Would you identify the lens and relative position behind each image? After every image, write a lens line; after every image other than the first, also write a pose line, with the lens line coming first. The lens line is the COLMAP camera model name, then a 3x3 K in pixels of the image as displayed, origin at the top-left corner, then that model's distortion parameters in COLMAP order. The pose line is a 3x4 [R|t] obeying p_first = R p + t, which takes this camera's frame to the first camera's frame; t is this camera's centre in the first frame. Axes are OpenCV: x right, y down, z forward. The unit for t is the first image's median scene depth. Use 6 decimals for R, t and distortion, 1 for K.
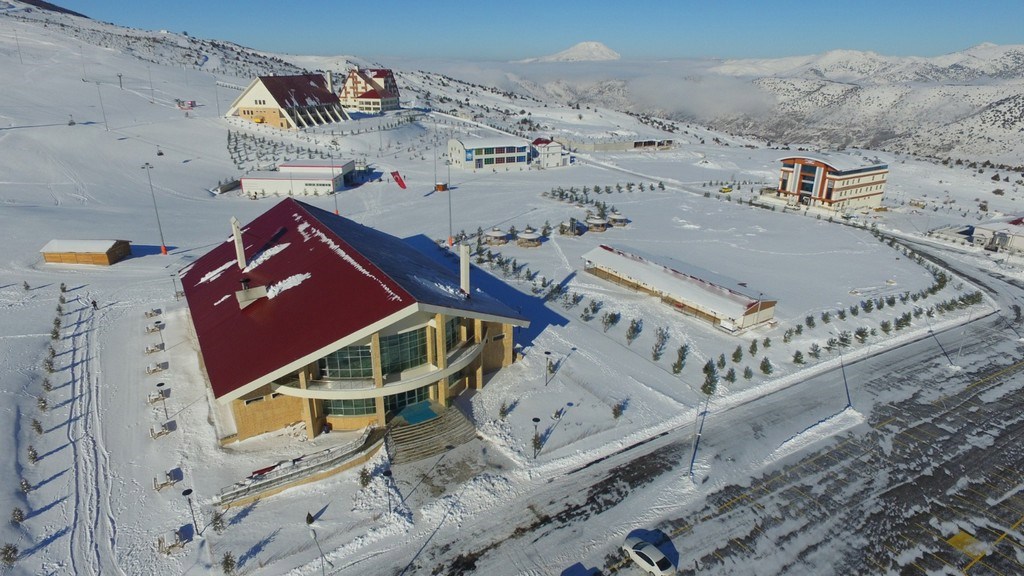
lens RADIAL K [[593.2, 0, 512.0], [0, 593.2, 288.0], [0, 0, 1]] dist [-0.001134, 0.003692]
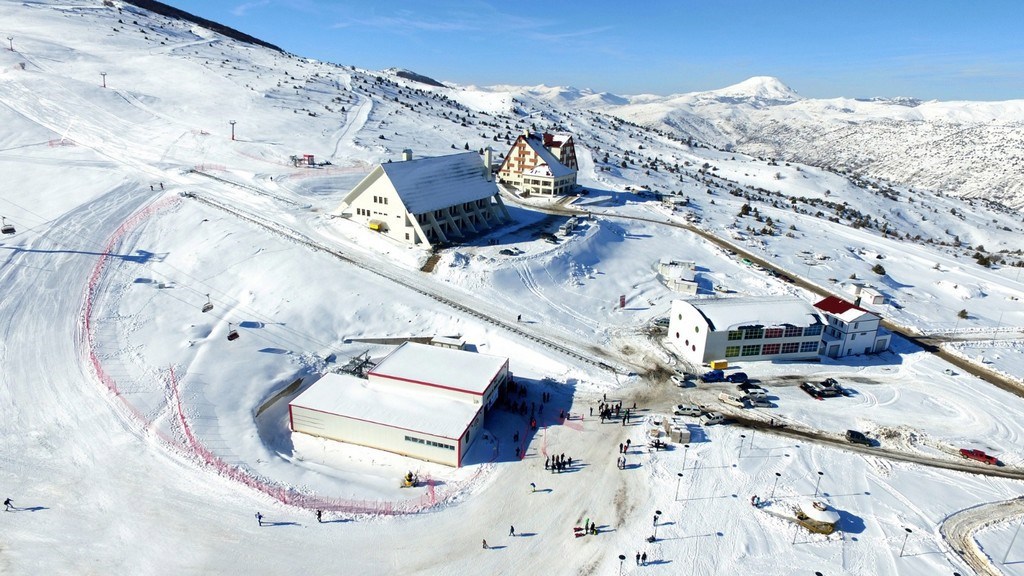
lens RADIAL K [[593.2, 0, 512.0], [0, 593.2, 288.0], [0, 0, 1]] dist [-0.001134, 0.003692]
pose [[0.967089, 0.109186, -0.229821, -0.121614], [-0.119061, 0.992448, -0.029509, -0.213477], [0.224864, 0.055901, 0.972785, 0.396482]]
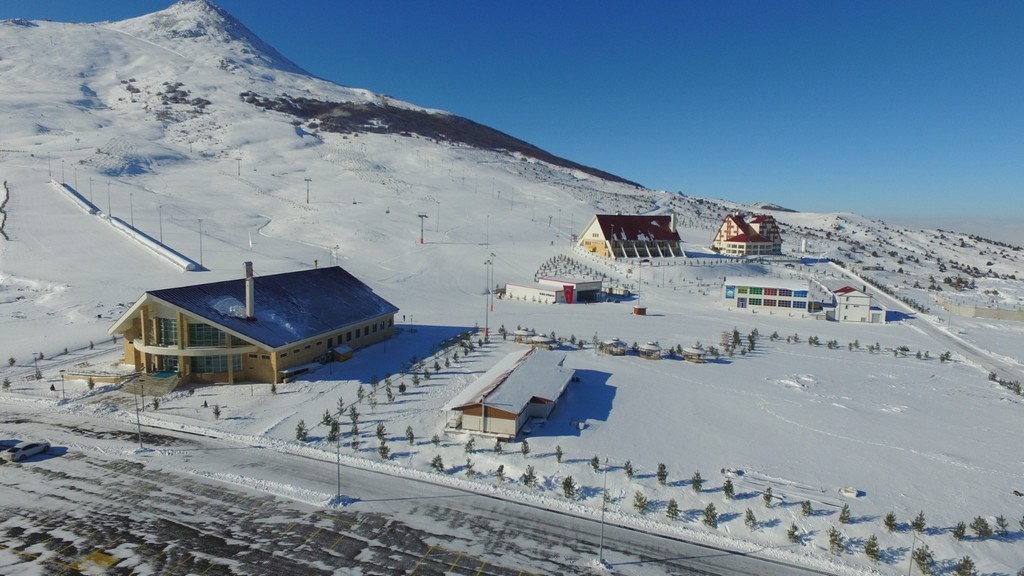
lens RADIAL K [[593.2, 0, 512.0], [0, 593.2, 288.0], [0, 0, 1]] dist [-0.001134, 0.003692]
pose [[0.651191, 0.094834, -0.752966, 0.374148], [-0.282648, 0.951089, -0.124657, -0.015216], [0.704316, 0.294000, 0.646145, 0.138636]]
